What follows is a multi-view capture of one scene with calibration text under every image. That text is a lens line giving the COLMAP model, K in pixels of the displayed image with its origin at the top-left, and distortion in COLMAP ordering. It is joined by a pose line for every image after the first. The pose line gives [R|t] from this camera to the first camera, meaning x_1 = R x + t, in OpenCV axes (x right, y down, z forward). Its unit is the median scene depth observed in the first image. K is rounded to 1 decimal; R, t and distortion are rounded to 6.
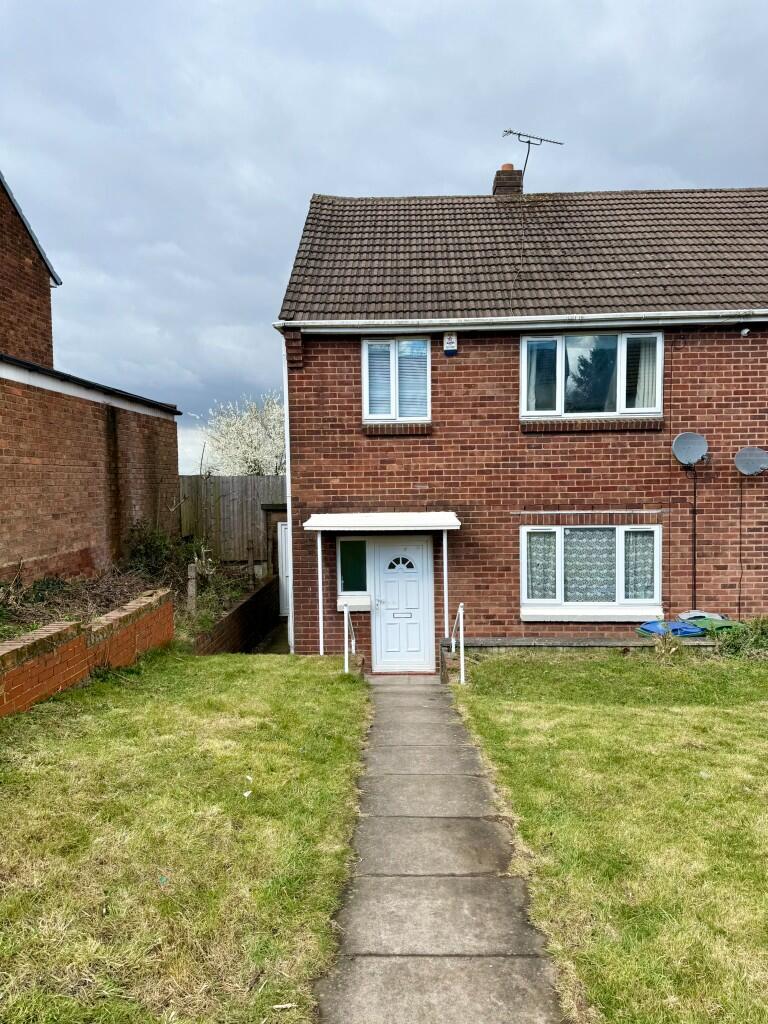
lens RADIAL K [[726.0, 0, 384.0], [0, 726.0, 512.0], [0, 0, 1]] dist [0.105572, 0.000143]
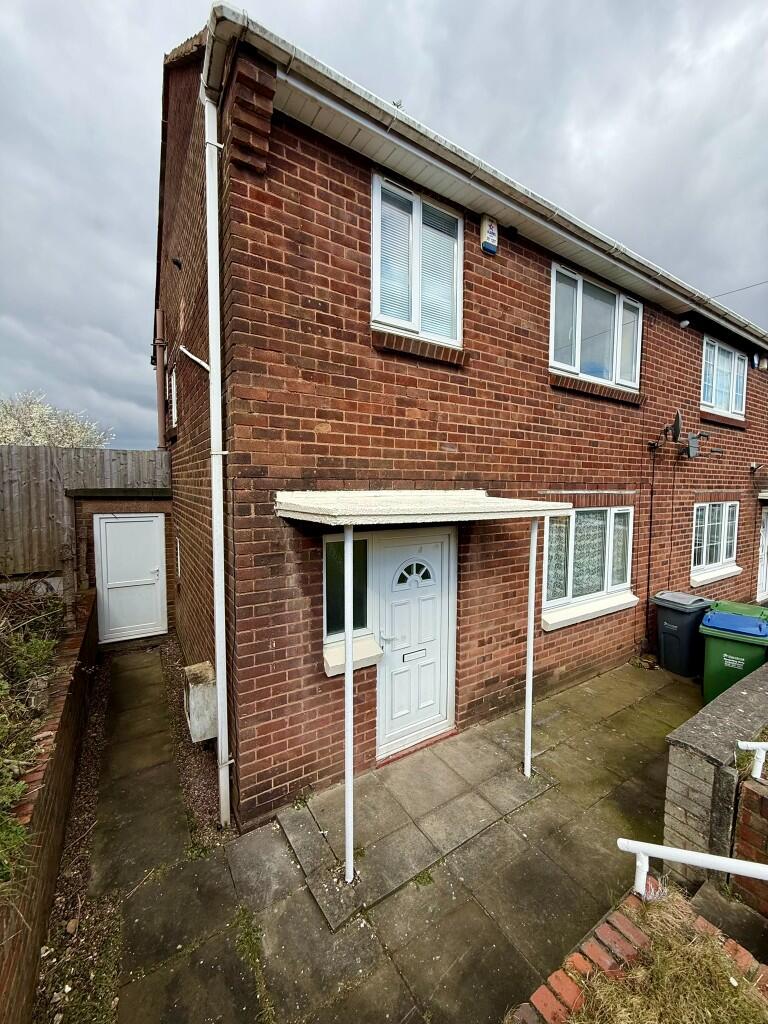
lens RADIAL K [[405.4, 0, 383.5], [0, 405.4, 508.8], [0, 0, 1]] dist [-0.001807, -0.000365]
pose [[0.826781, -0.013389, 0.562364, -0.195019], [0.011945, 0.999909, 0.006244, 0.013608], [-0.562397, 0.001555, 0.826866, 0.741080]]
